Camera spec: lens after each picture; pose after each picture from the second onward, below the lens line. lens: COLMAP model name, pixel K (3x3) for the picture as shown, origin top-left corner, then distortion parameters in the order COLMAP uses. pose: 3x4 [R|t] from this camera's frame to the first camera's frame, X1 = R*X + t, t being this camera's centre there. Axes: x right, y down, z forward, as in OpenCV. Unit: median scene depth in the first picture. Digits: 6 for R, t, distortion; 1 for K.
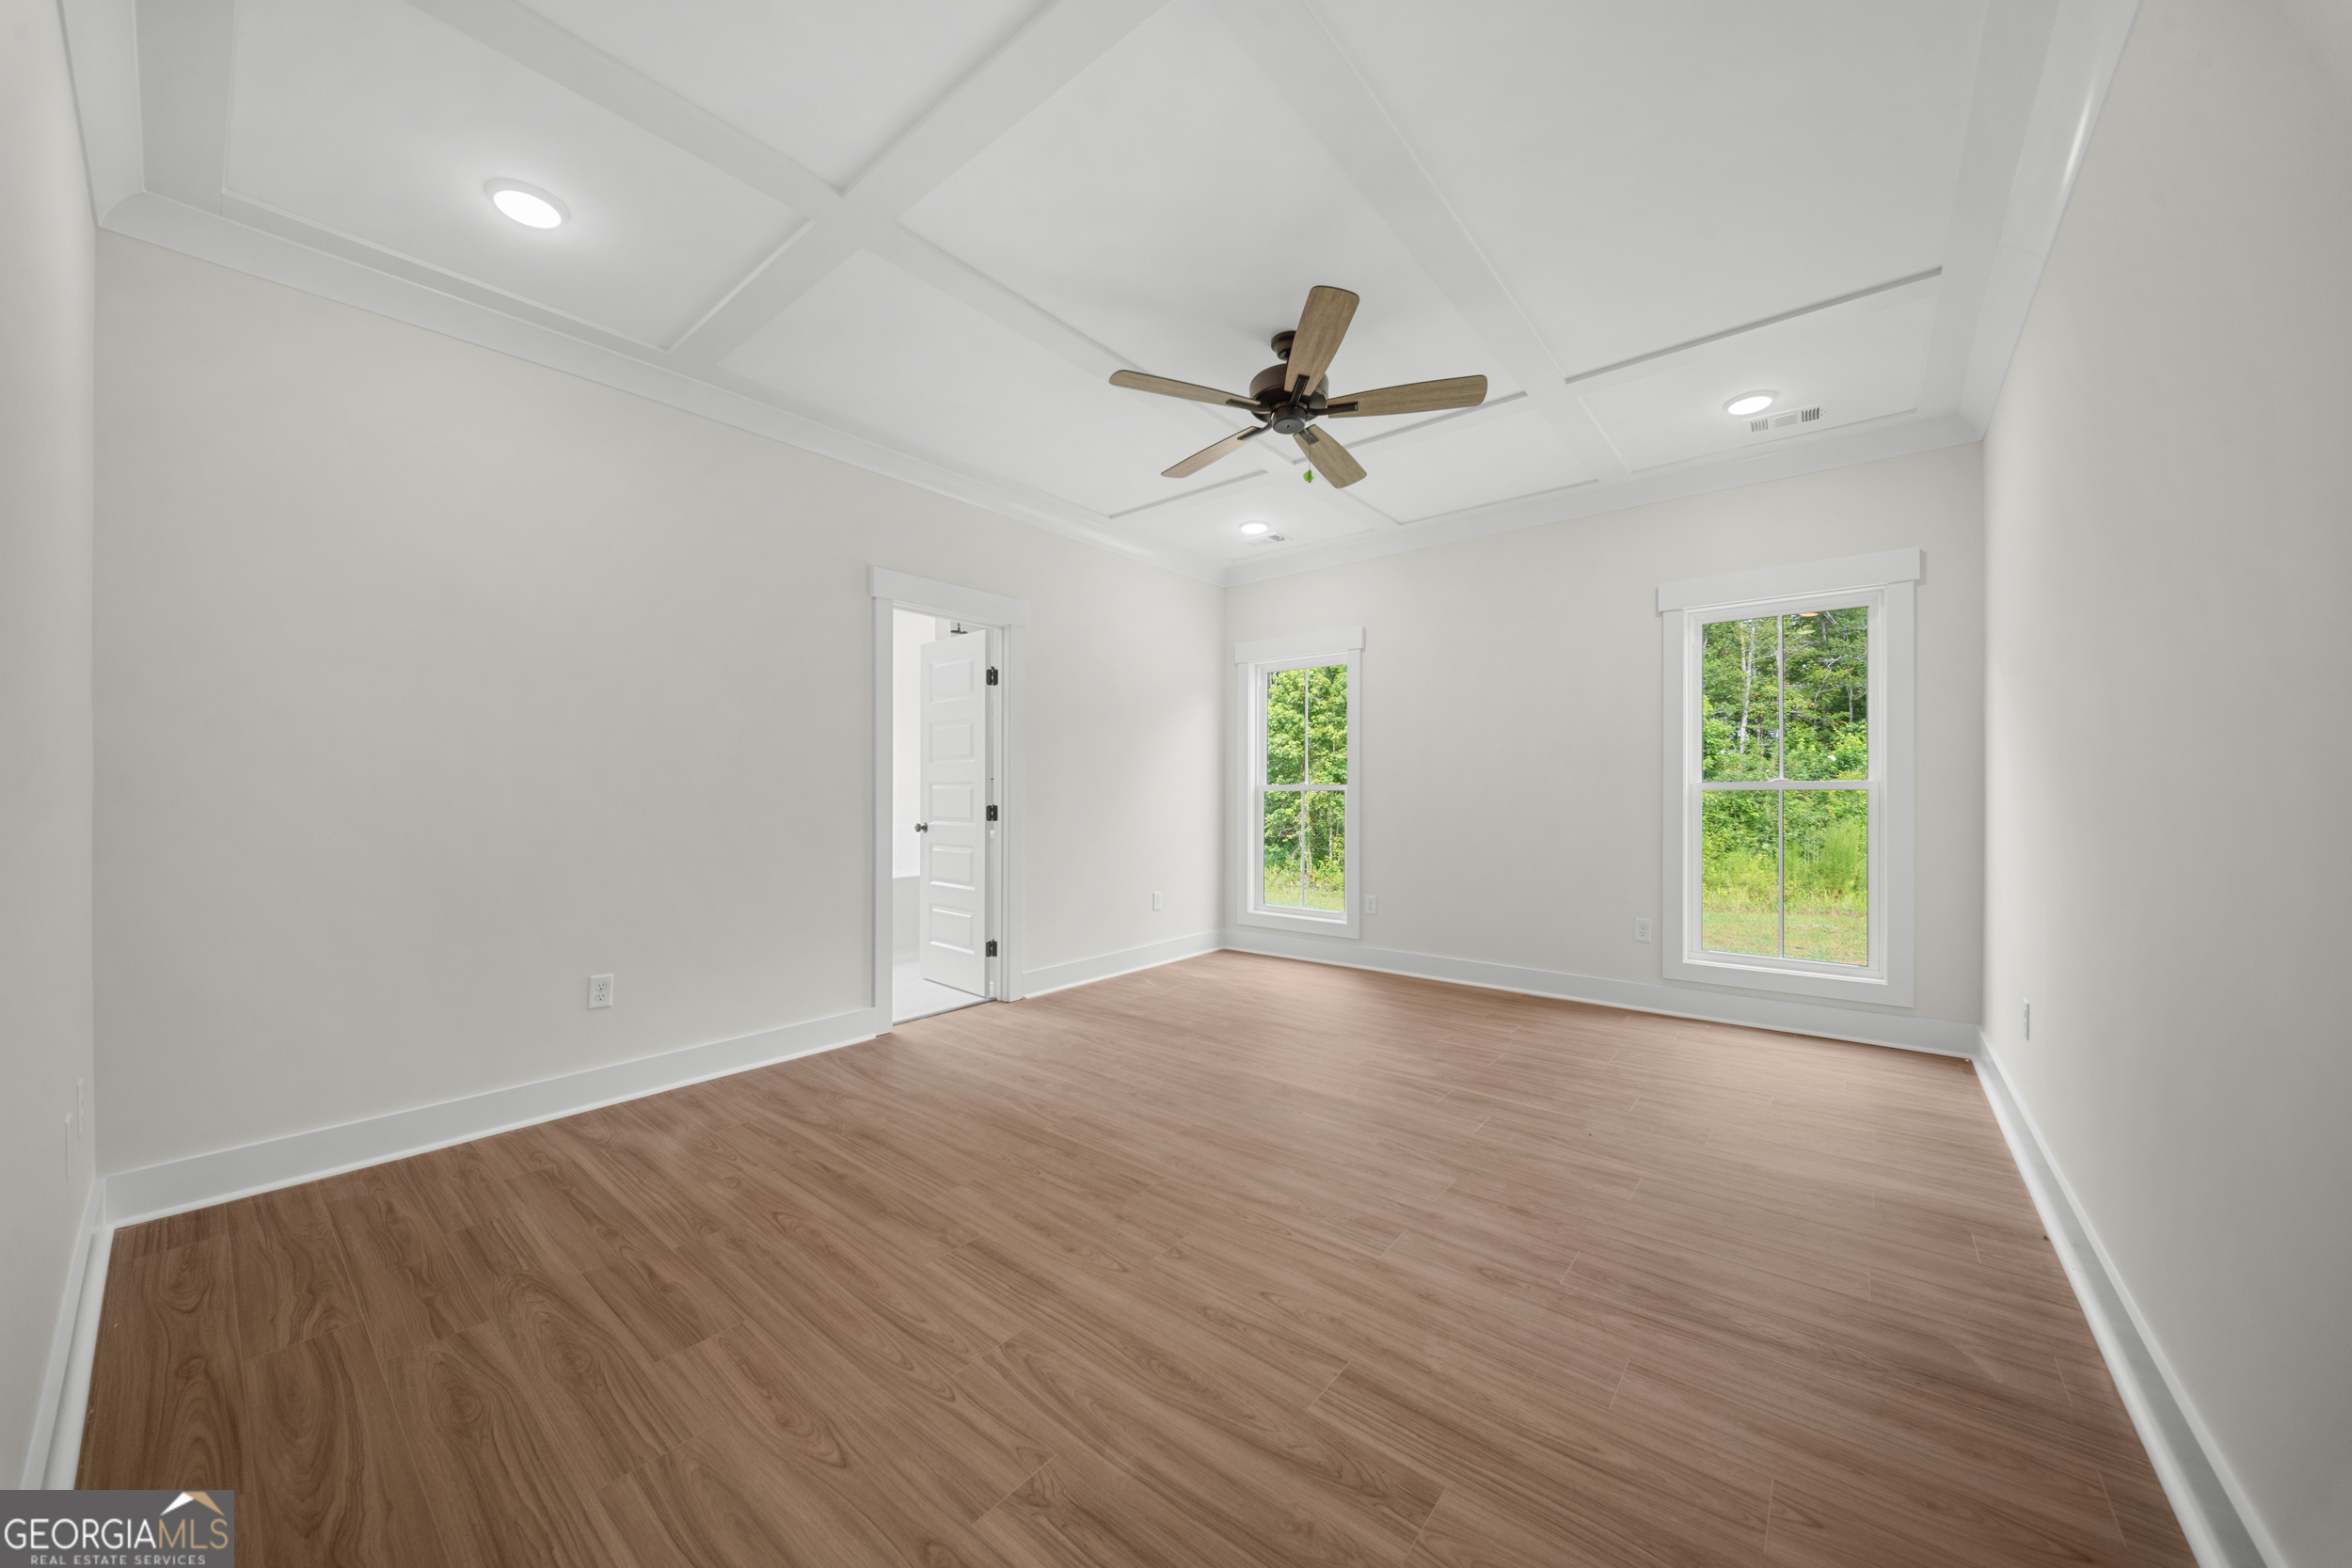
lens RADIAL K [[826.9, 0, 1188.1], [0, 826.9, 779.8], [0, 0, 1]] dist [0.000158, -0.007195]
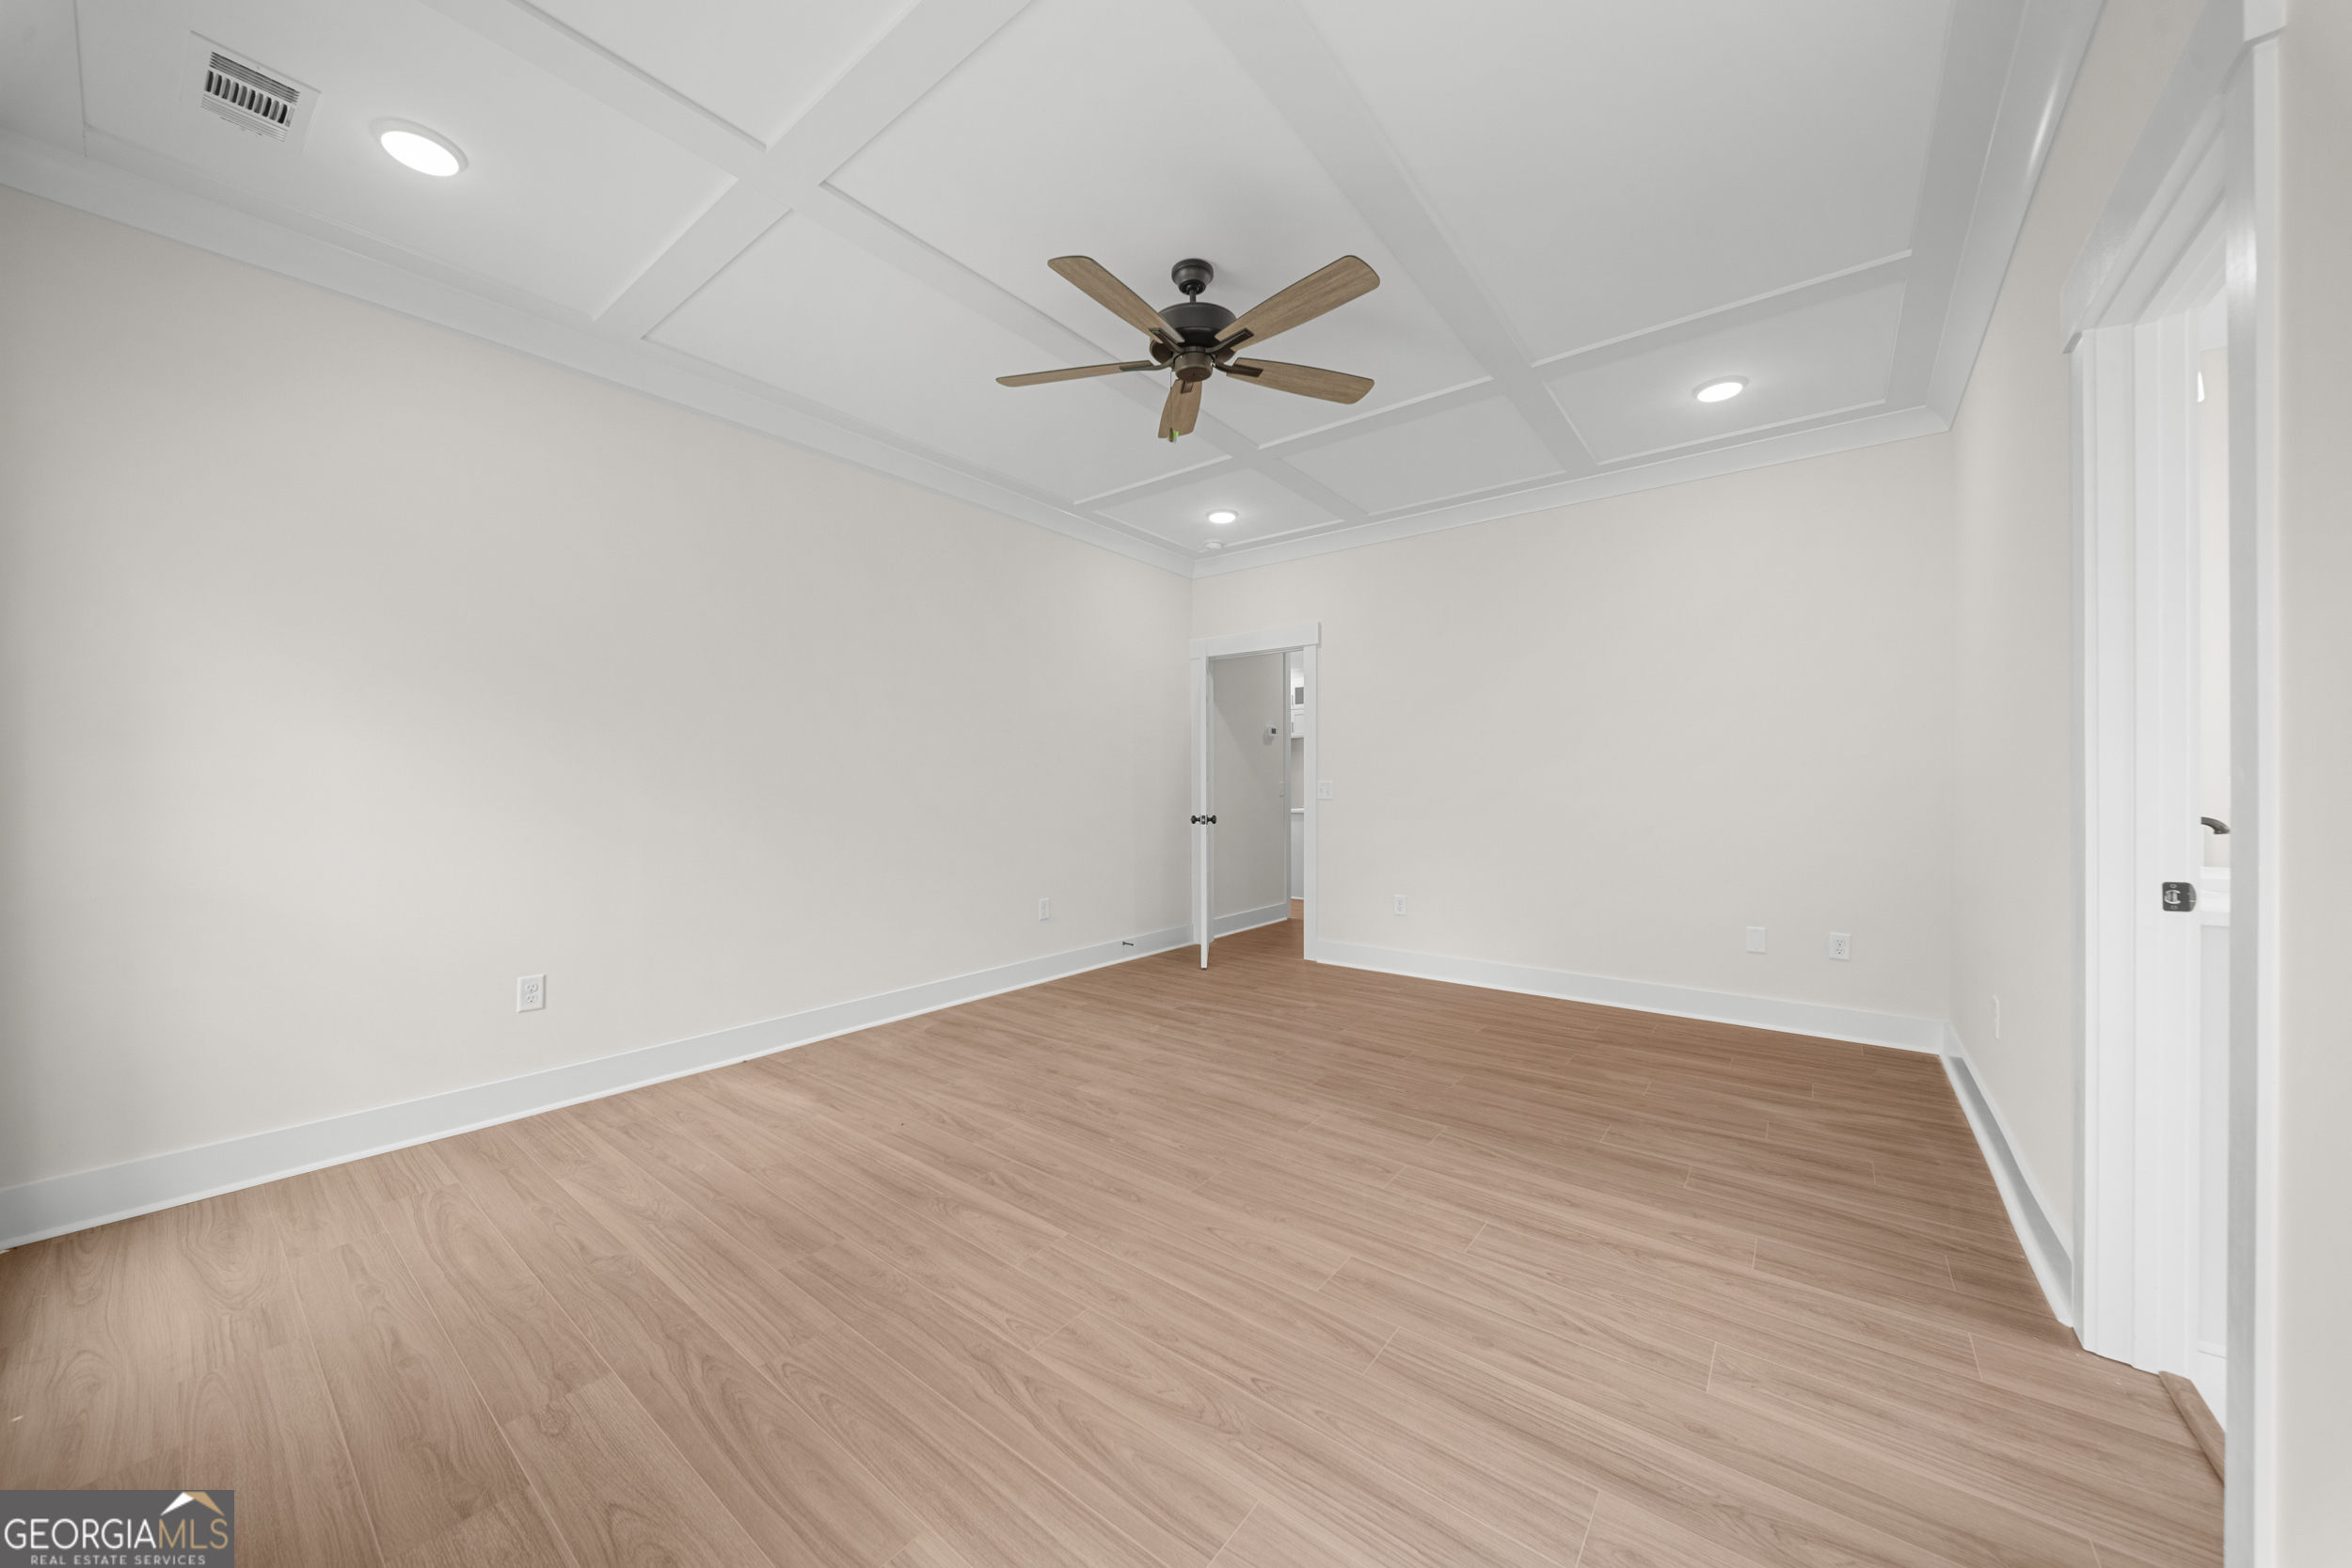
lens RADIAL K [[826.9, 0, 1188.1], [0, 826.9, 779.8], [0, 0, 1]] dist [0.000158, -0.007195]
pose [[-0.999689, 0.002221, -0.024842, 0.179913], [0.002724, 0.999792, -0.020237, 0.032321], [0.024792, -0.020298, -0.999487, 2.276108]]
